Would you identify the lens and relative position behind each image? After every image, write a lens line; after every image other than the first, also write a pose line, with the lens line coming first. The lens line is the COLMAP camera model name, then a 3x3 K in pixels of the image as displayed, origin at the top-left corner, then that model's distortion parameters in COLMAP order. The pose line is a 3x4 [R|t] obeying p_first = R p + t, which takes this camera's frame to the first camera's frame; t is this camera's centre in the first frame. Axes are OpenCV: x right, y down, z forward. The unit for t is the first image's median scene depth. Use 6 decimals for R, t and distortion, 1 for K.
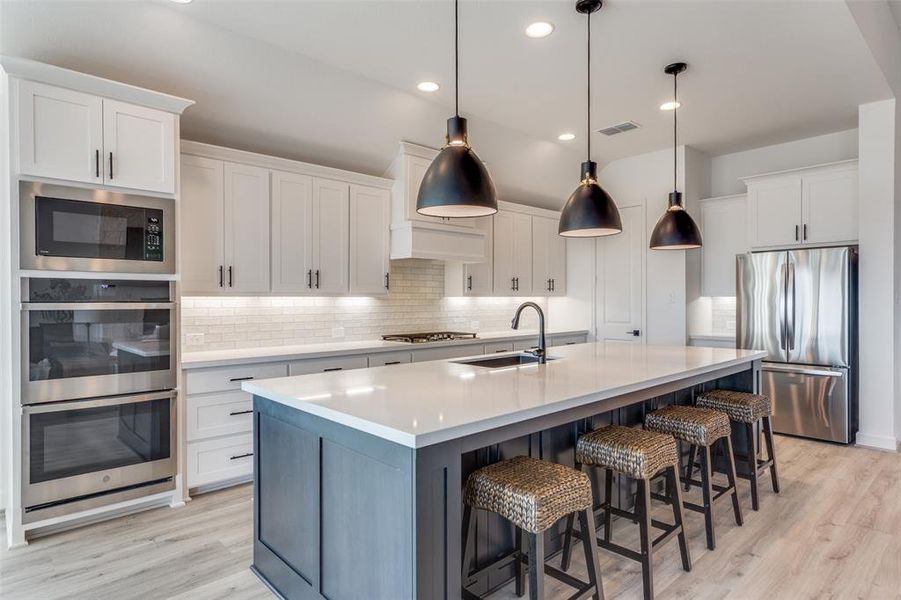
lens RADIAL K [[496.2, 0, 449.5], [0, 496.2, 302.1], [0, 0, 1]] dist [0.001196, -0.001790]
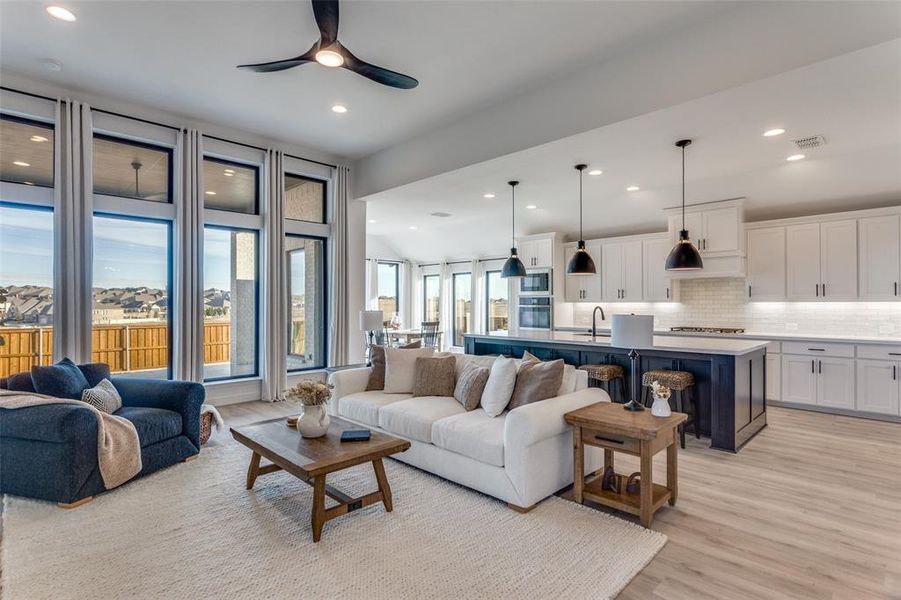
lens RADIAL K [[453.2, 0, 457.0], [0, 453.2, 301.6], [0, 0, 1]] dist [-0.010923, 0.004984]
pose [[0.040239, 0.003202, -0.999185, 1.997971], [-0.001961, 0.999993, 0.003126, -0.024633], [0.999188, 0.001834, 0.040245, 0.346315]]
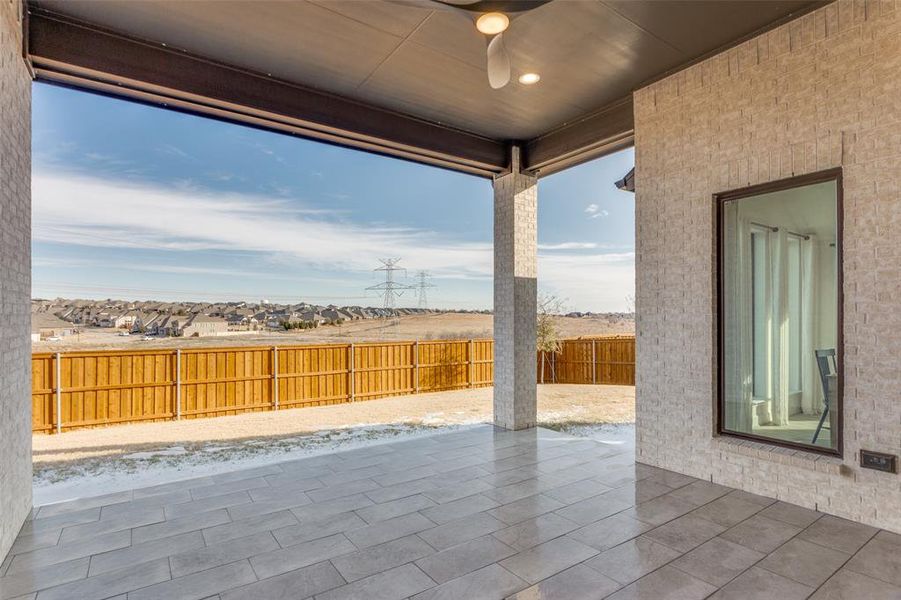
lens RADIAL K [[453.2, 0, 453.9], [0, 453.2, 313.2], [0, 0, 1]] dist [-0.010923, 0.004984]
pose [[-0.126272, -0.002166, -0.991993, 0.407834], [-0.002909, 0.999994, -0.001813, -0.010591], [0.991991, 0.002657, -0.126278, -1.185679]]
